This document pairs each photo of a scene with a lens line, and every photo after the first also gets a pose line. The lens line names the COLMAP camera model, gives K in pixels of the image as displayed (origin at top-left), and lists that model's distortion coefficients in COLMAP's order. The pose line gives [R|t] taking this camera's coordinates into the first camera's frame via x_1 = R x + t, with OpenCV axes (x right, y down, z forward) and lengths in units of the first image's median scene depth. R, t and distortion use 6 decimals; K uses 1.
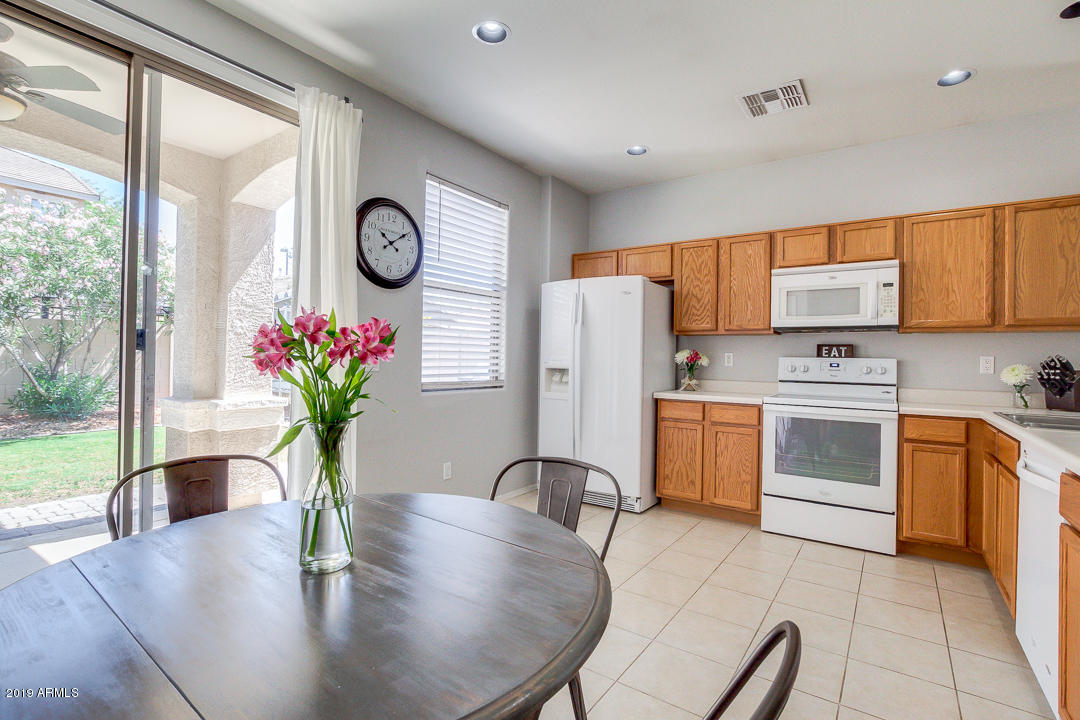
lens RADIAL K [[501.8, 0, 540.0], [0, 501.8, 360.0], [0, 0, 1]] dist [0.000296, -0.000017]
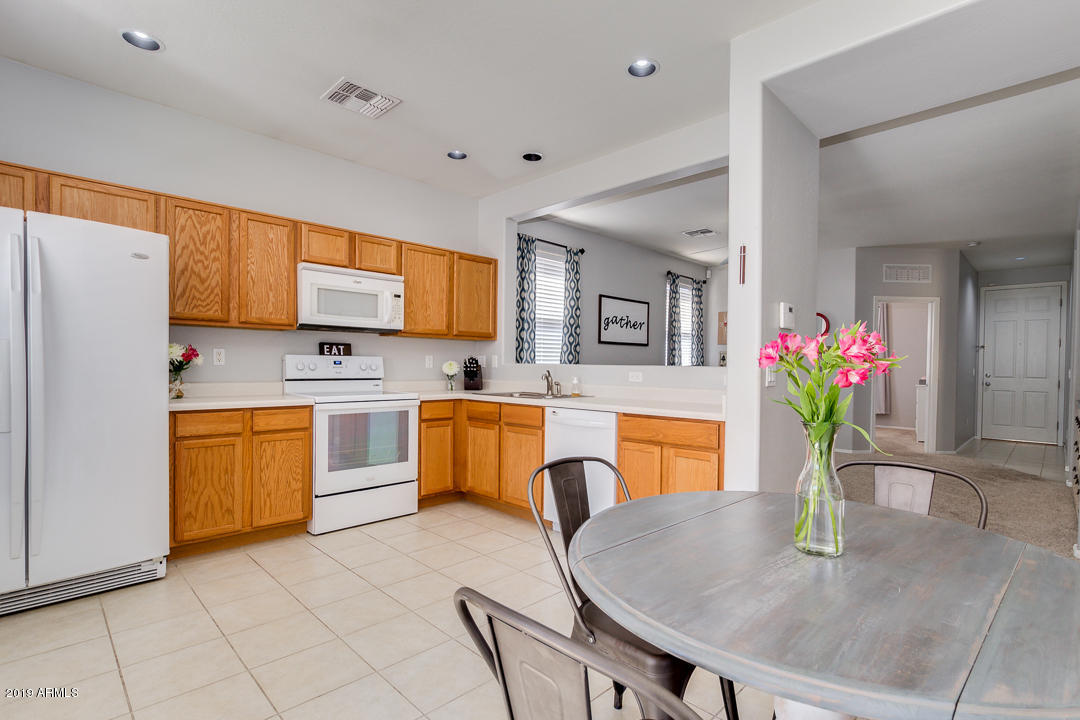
lens RADIAL K [[528.5, 0, 541.2], [0, 528.5, 380.1], [0, 0, 1]] dist [-0.001086, -0.000511]
pose [[0.184672, -0.042451, 0.981883, -0.463051], [-0.005942, 0.999000, 0.044308, -0.005351], [-0.982782, -0.014017, 0.184235, 0.389661]]
